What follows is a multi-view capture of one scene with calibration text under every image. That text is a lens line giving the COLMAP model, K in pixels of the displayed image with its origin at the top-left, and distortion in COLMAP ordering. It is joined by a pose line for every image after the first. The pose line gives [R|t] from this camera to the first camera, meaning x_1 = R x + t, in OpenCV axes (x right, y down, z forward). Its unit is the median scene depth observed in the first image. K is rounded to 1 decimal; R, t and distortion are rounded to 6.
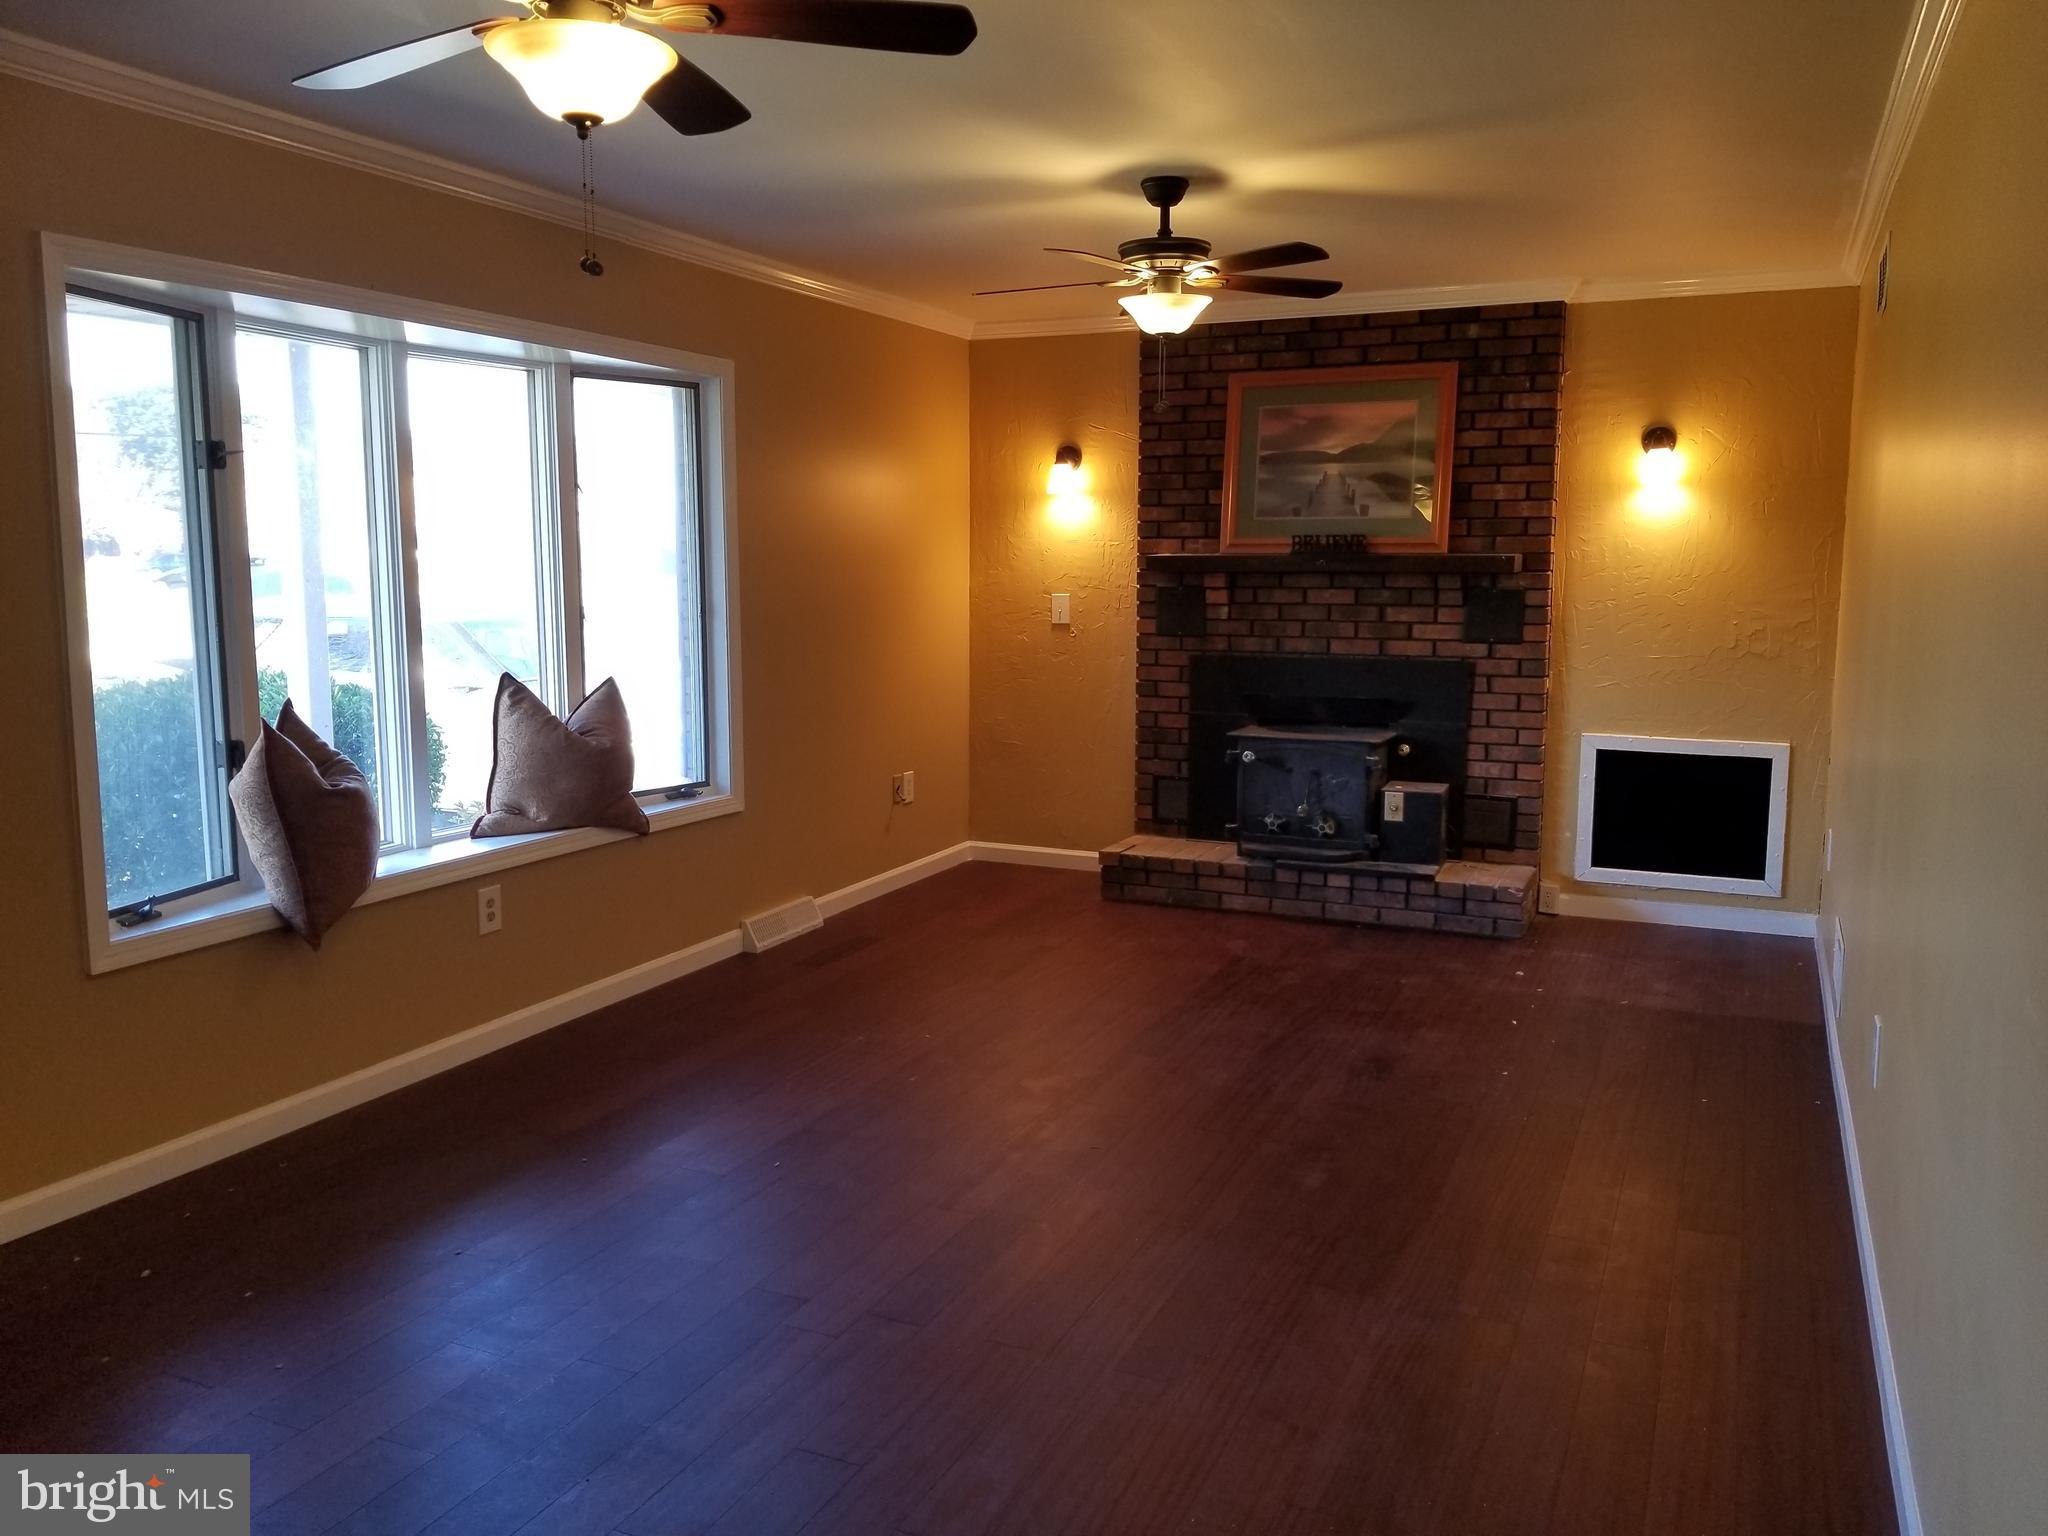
lens RADIAL K [[1588.6, 0, 1010.4], [0, 1588.6, 741.6], [0, 0, 1]] dist [0.035316, -0.063190]
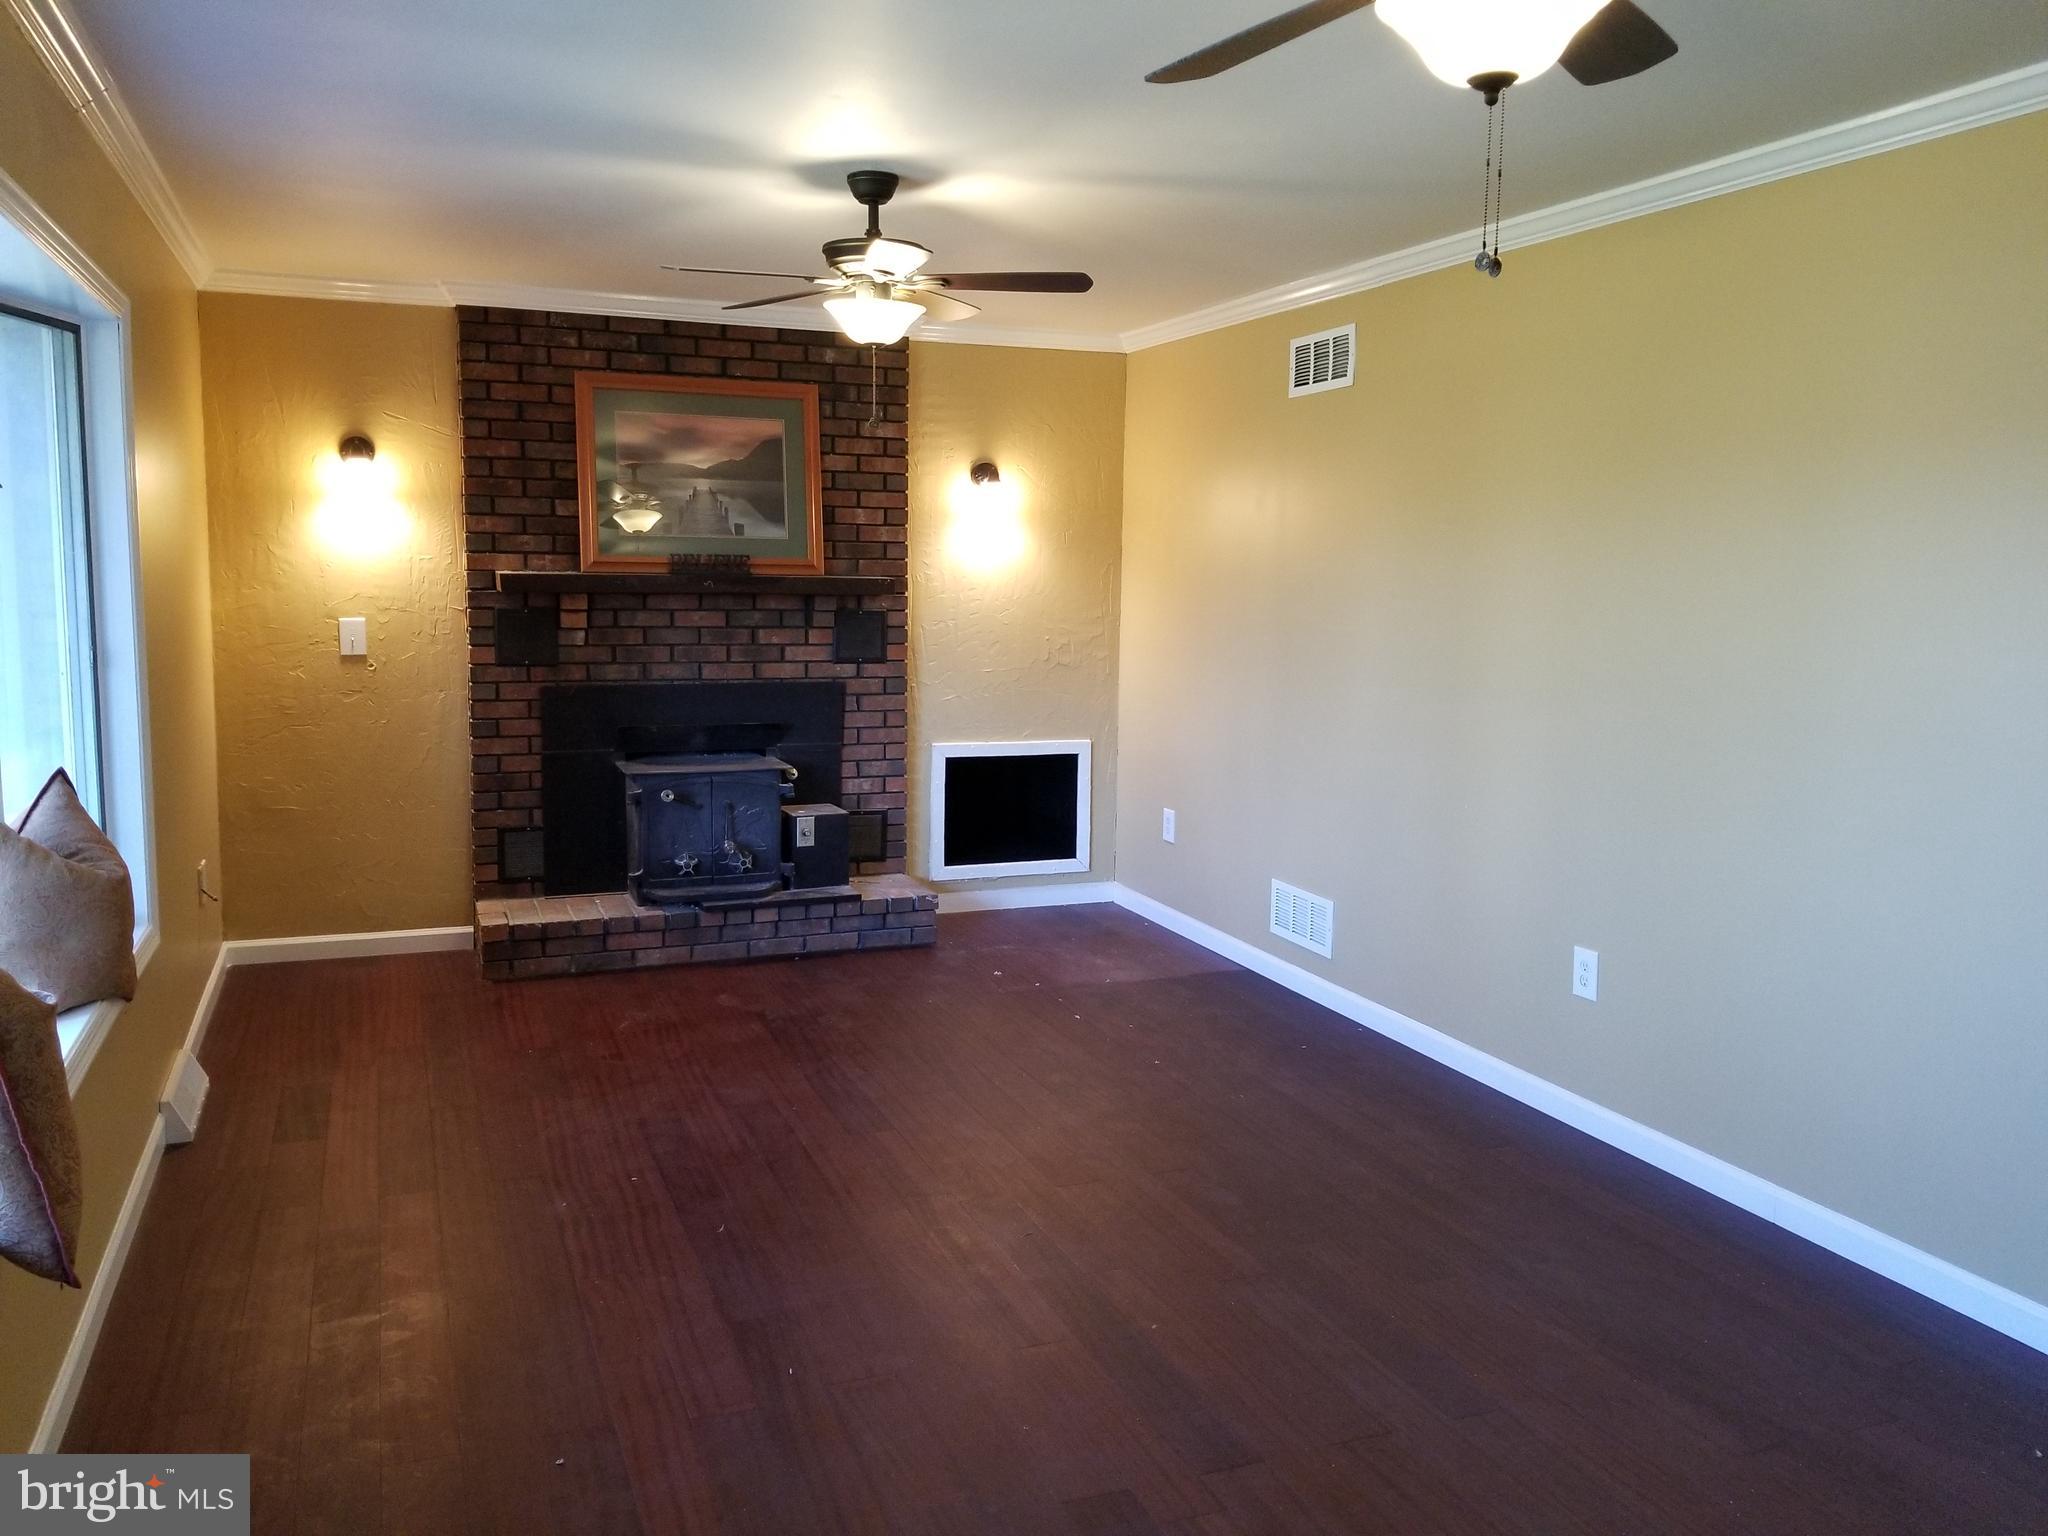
lens RADIAL K [[1588.6, 0, 1010.4], [0, 1588.6, 741.6], [0, 0, 1]] dist [0.035316, -0.063190]
pose [[0.673568, -0.072309, 0.735580, -0.385366], [0.071200, 0.996923, 0.032802, -0.037371], [-0.735688, 0.030279, 0.676643, 0.232797]]
